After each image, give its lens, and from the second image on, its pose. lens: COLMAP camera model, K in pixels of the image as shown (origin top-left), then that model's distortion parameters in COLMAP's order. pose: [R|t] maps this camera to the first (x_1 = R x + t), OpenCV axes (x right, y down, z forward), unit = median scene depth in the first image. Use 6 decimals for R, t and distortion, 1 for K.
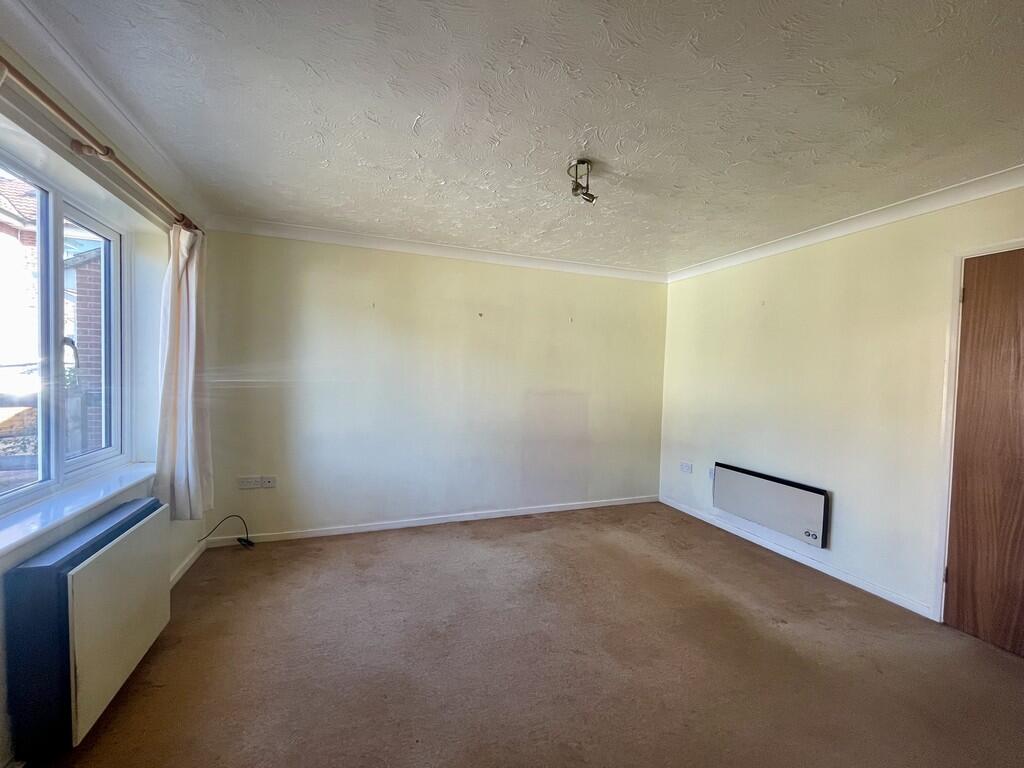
lens RADIAL K [[415.1, 0, 515.6], [0, 415.1, 382.4], [0, 0, 1]] dist [0.001653, 0.000325]
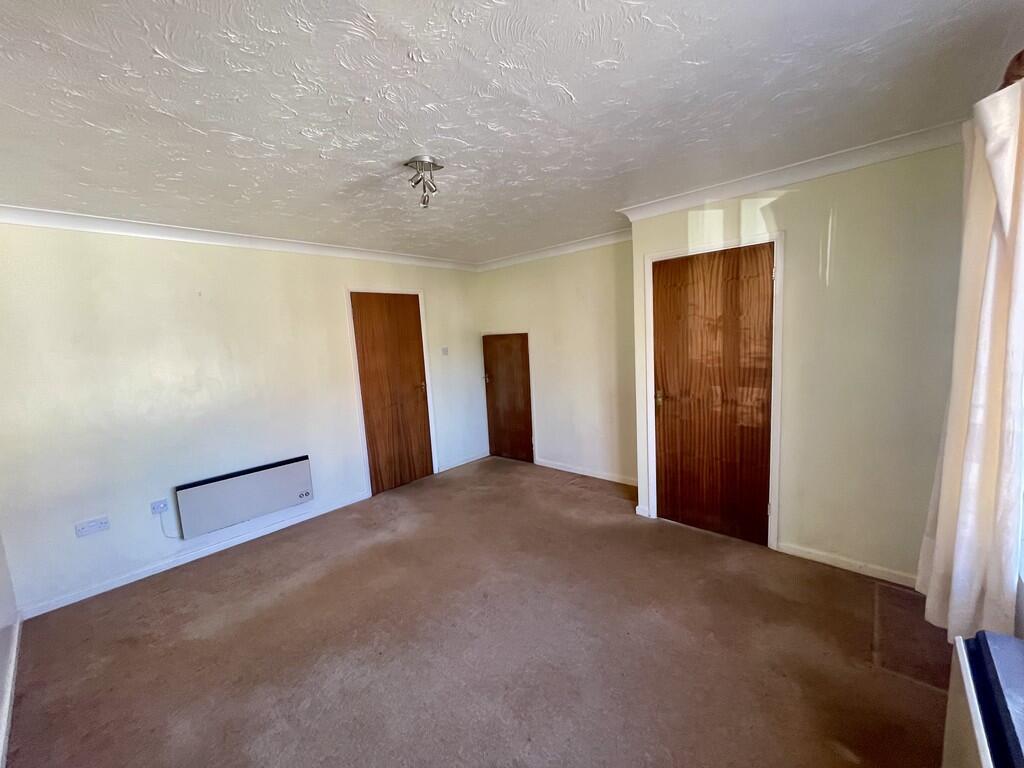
lens RADIAL K [[415.1, 0, 514.6], [0, 415.1, 386.9], [0, 0, 1]] dist [0.001653, 0.000325]
pose [[-0.448782, -0.116046, 0.886075, -0.539515], [0.066775, 0.984406, 0.162745, -0.089280], [-0.891143, 0.132204, -0.434035, 0.832312]]
